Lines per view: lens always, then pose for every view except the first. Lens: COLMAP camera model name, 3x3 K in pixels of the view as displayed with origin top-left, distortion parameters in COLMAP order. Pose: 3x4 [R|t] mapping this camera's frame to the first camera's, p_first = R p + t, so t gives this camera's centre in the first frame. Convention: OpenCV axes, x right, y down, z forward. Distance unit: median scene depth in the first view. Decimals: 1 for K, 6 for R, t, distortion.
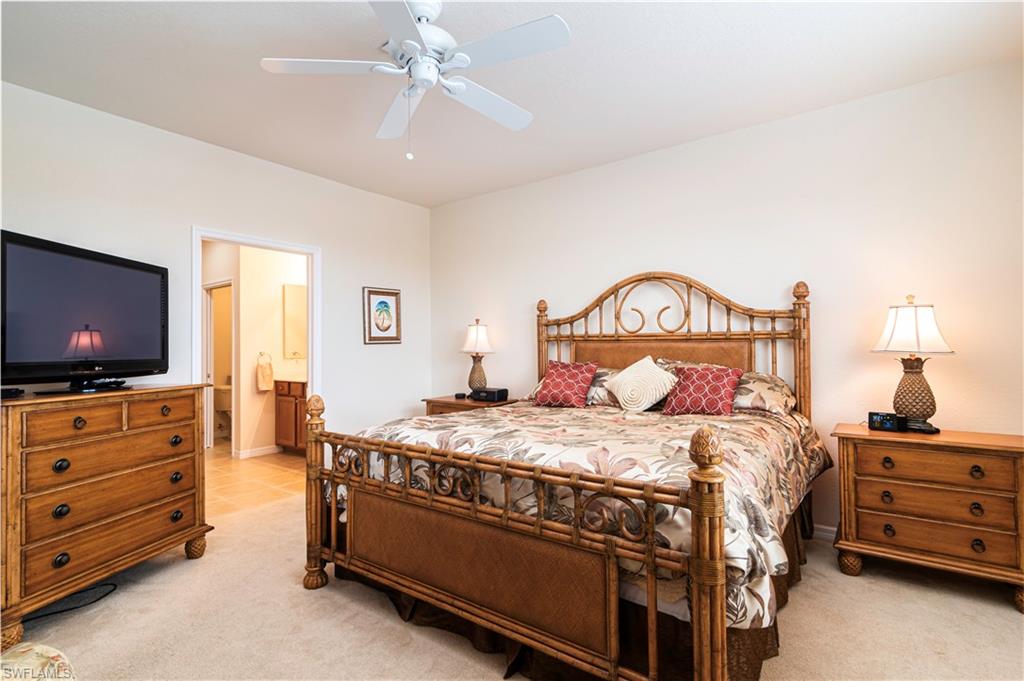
lens RADIAL K [[499.9, 0, 516.4], [0, 499.9, 339.8], [0, 0, 1]] dist [0.001480, 0.000328]
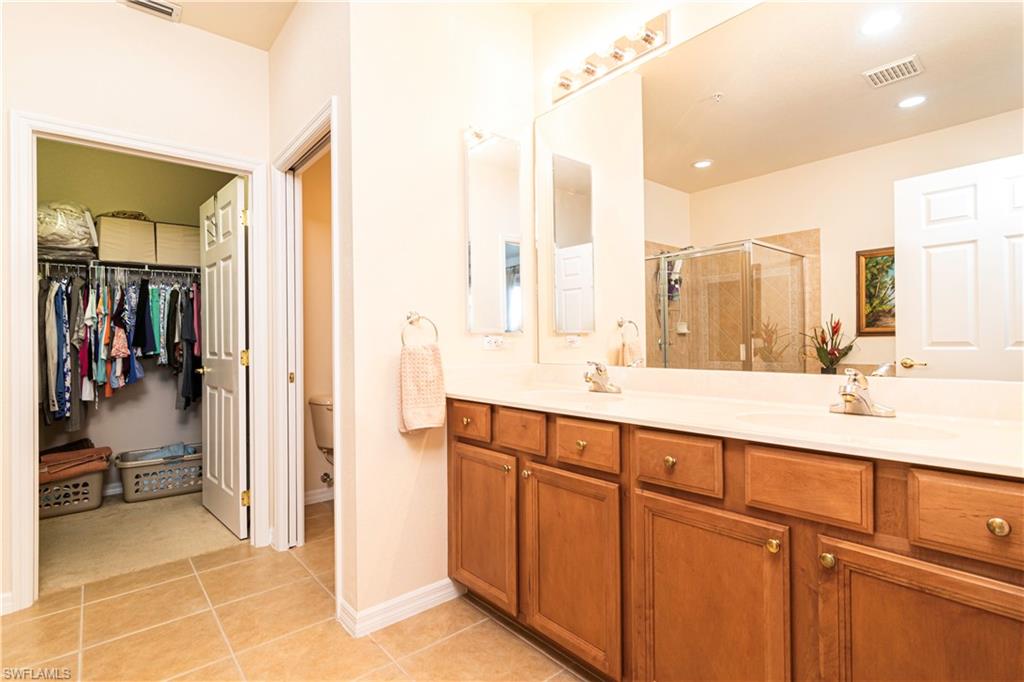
lens RADIAL K [[499.9, 0, 516.4], [0, 499.9, 340.3], [0, 0, 1]] dist [0.001480, 0.000328]
pose [[0.975897, -0.000391, -0.218233, -0.365114], [0.002593, 0.999949, 0.009803, 0.039393], [0.218218, -0.010132, 0.975847, 0.680505]]
